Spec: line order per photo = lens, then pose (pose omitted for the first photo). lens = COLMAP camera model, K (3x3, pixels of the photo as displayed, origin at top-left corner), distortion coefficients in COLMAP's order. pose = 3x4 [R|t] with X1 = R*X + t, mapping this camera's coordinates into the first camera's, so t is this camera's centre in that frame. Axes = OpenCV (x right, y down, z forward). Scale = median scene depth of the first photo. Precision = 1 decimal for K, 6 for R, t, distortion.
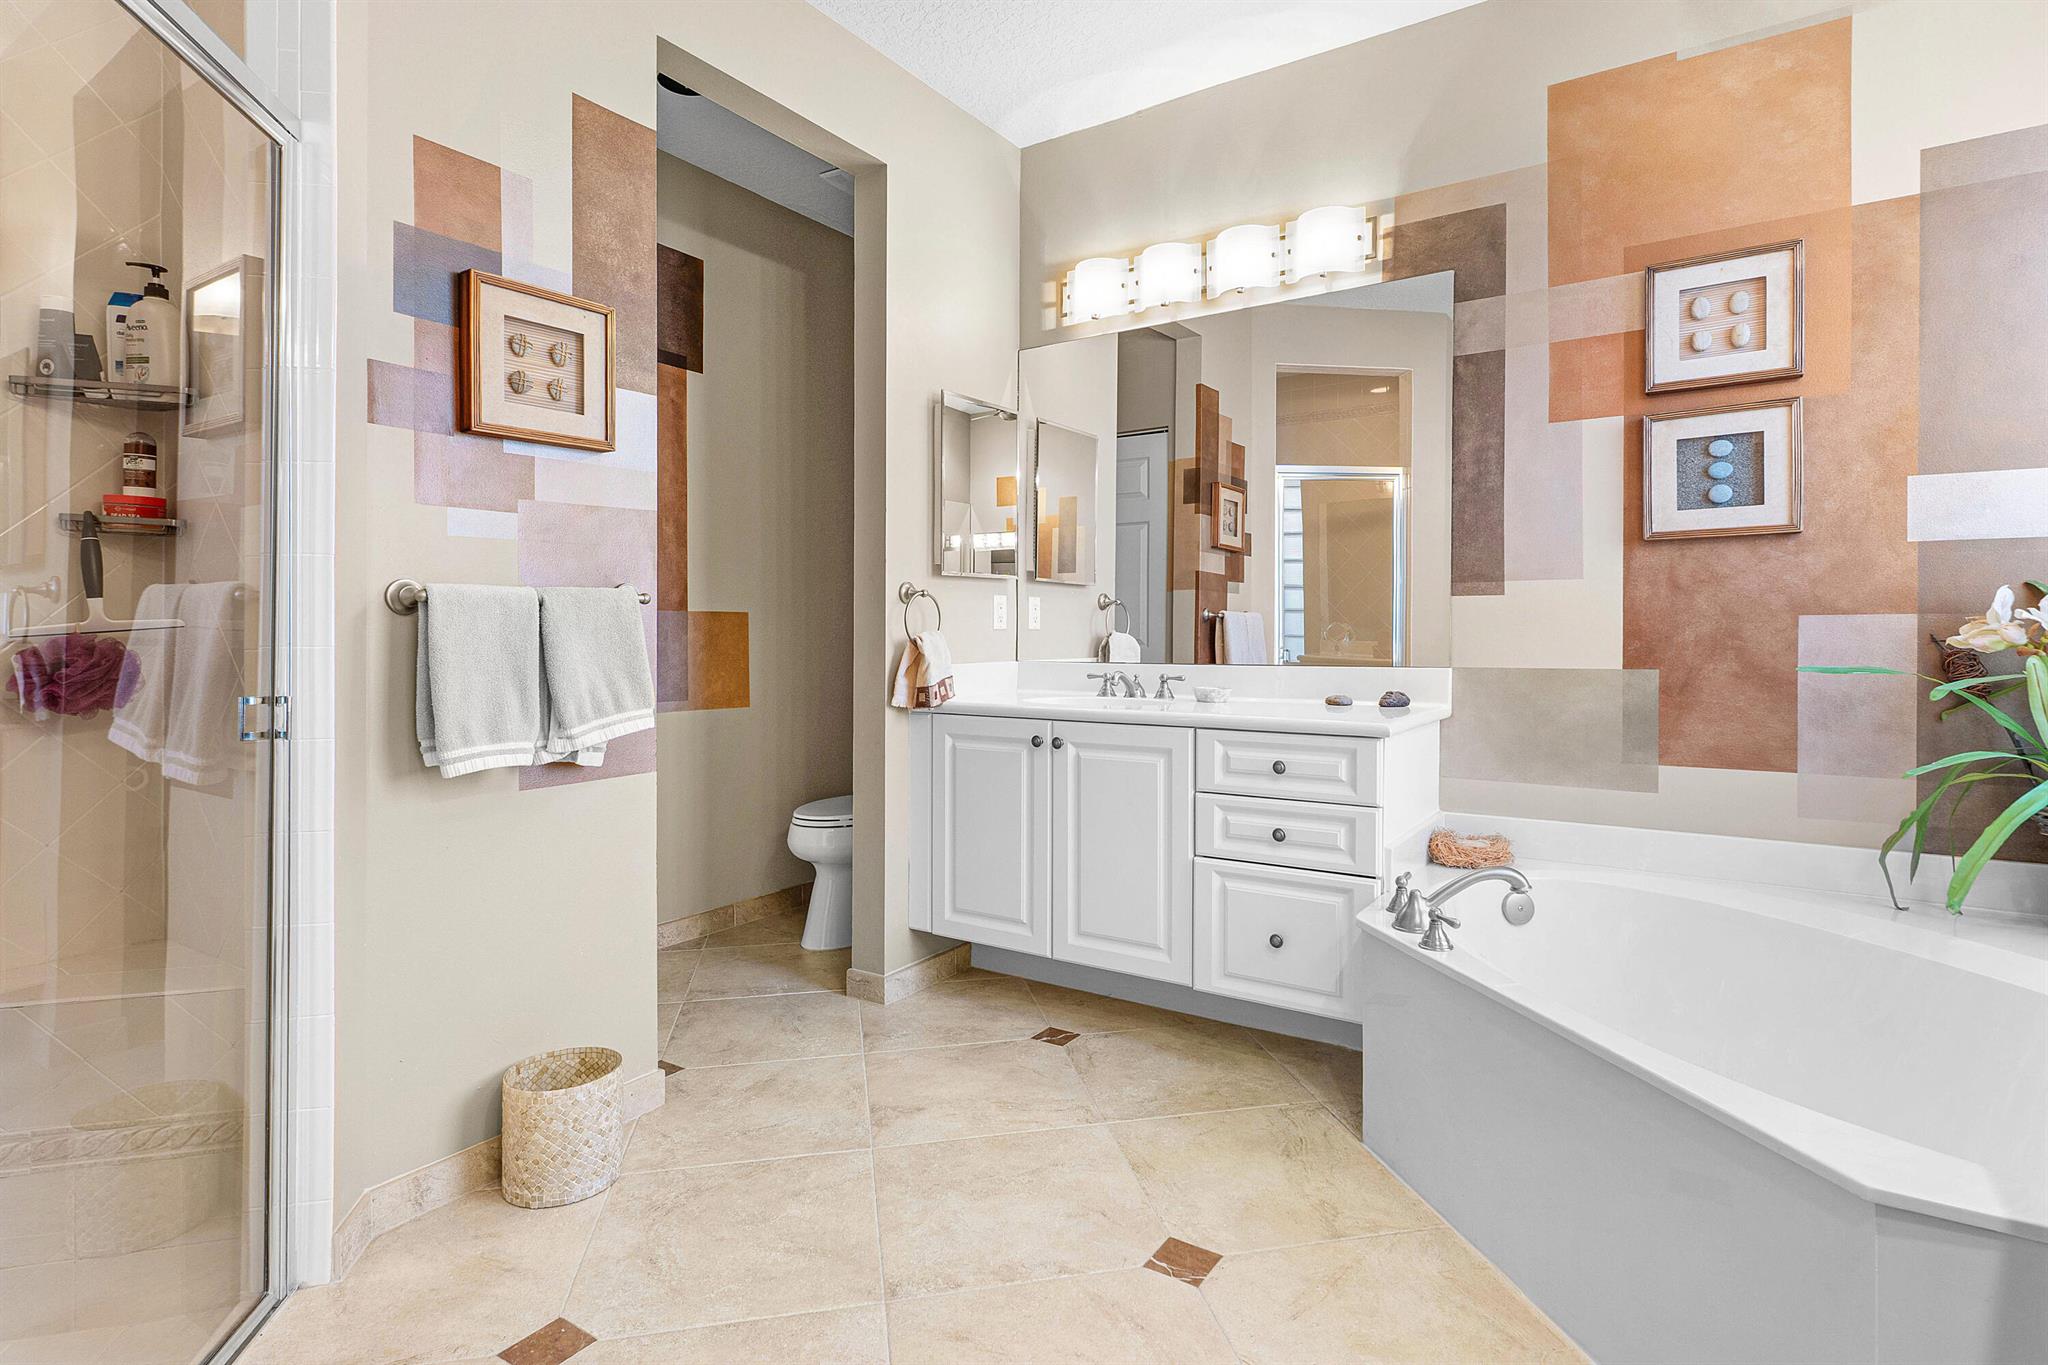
lens RADIAL K [[1049.6, 0, 1025.1], [0, 1049.6, 651.8], [0, 0, 1]] dist [-0.000362, 0.000073]
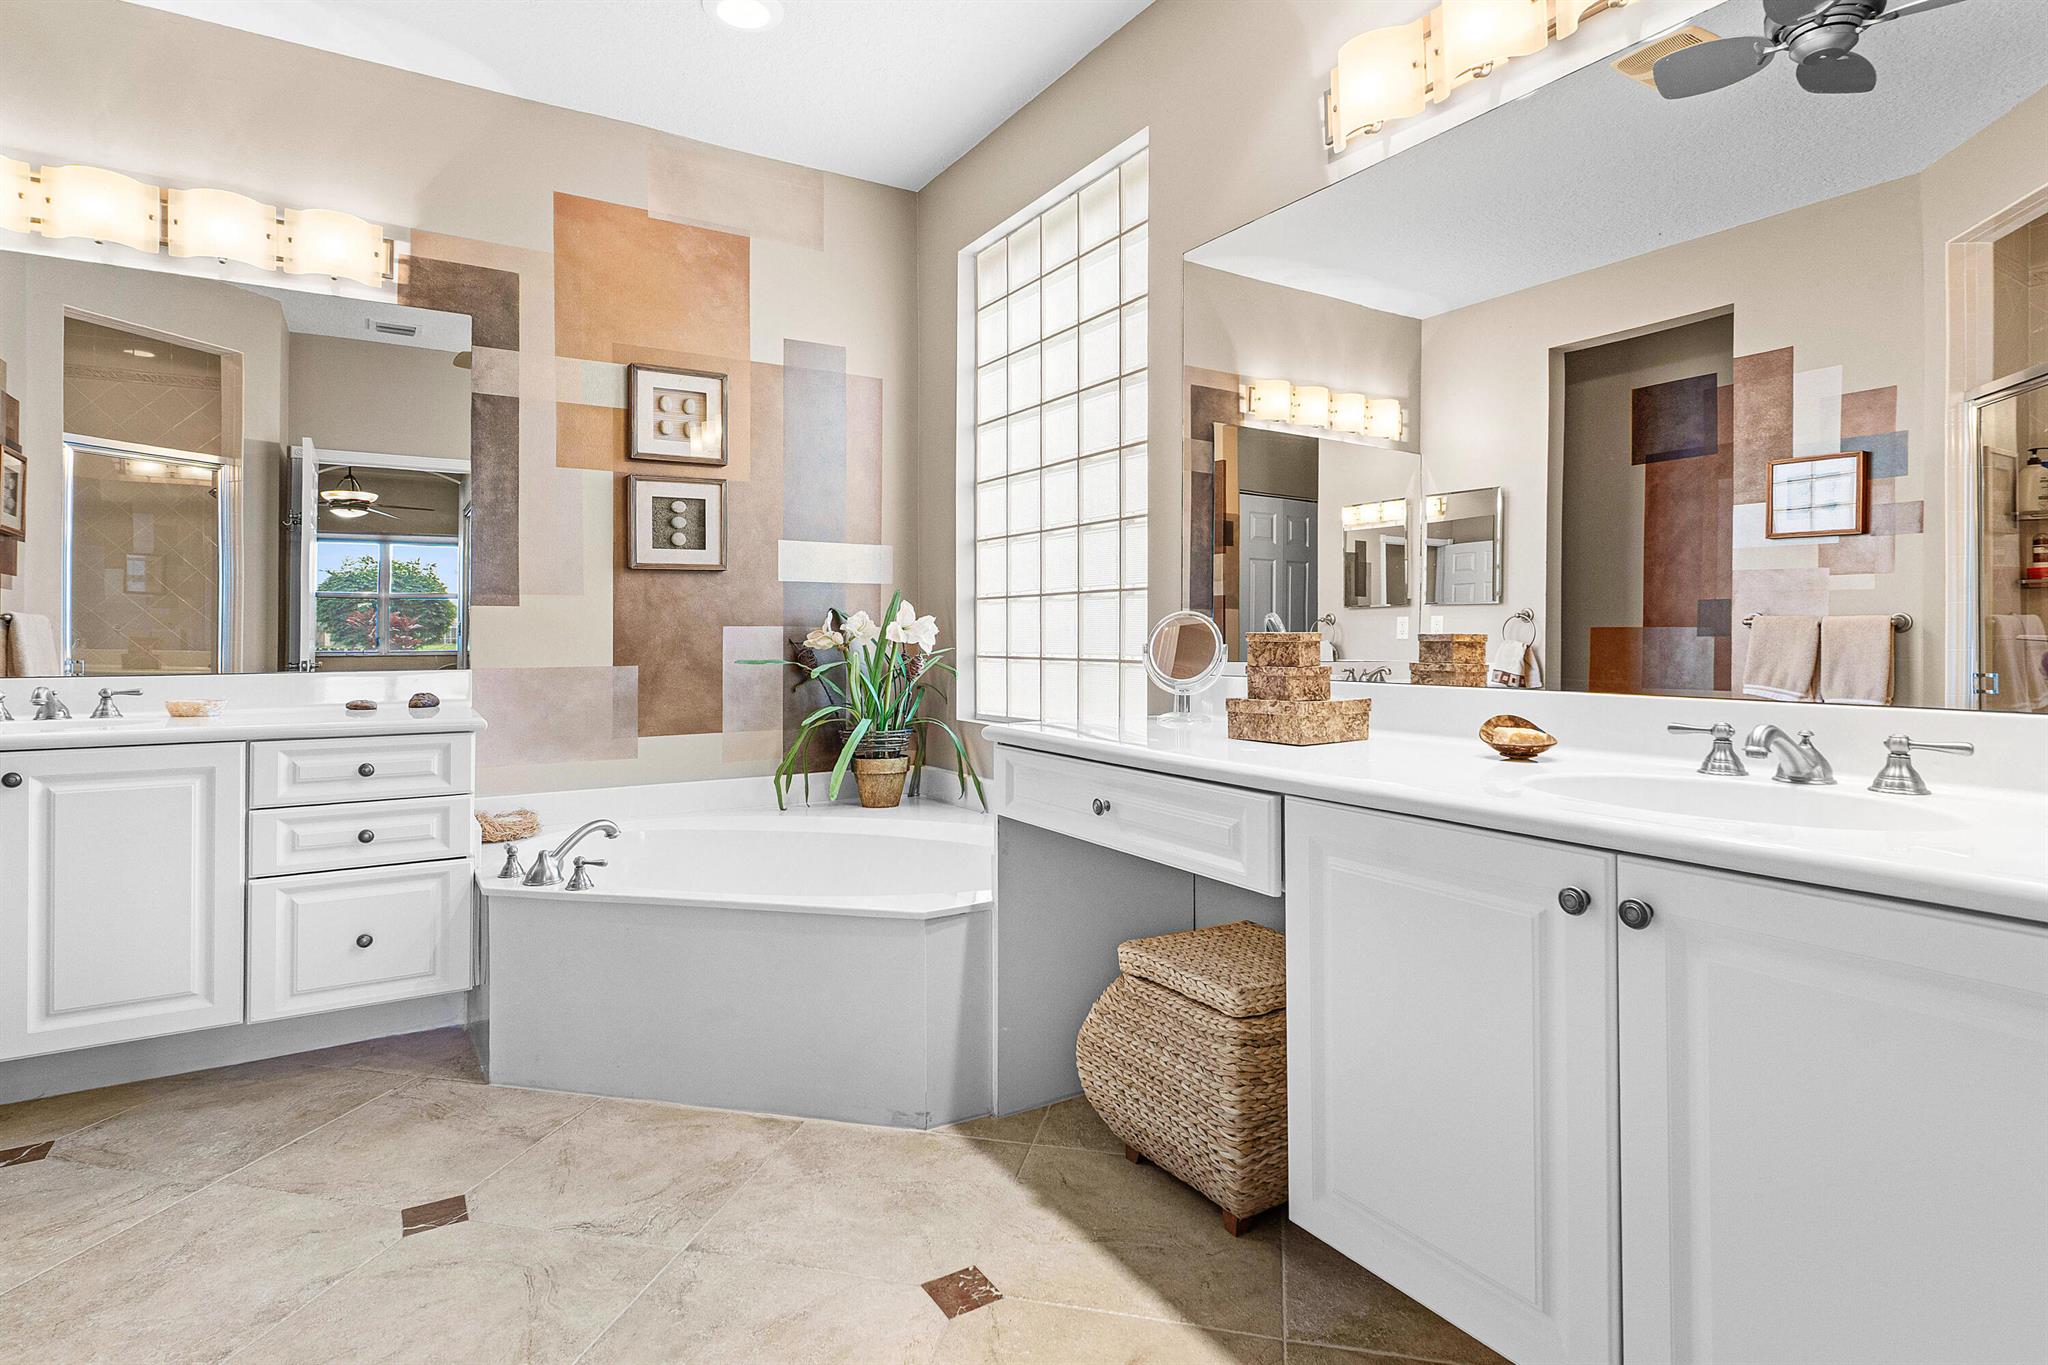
lens RADIAL K [[1030.1, 0, 1033.4], [0, 1030.1, 678.6], [0, 0, 1]] dist [0.001254, 0.000425]
pose [[0.420675, -0.035205, 0.906528, -0.383384], [0.018032, 0.999374, 0.030443, 0.002420], [-0.907032, 0.003540, 0.421046, -0.010718]]
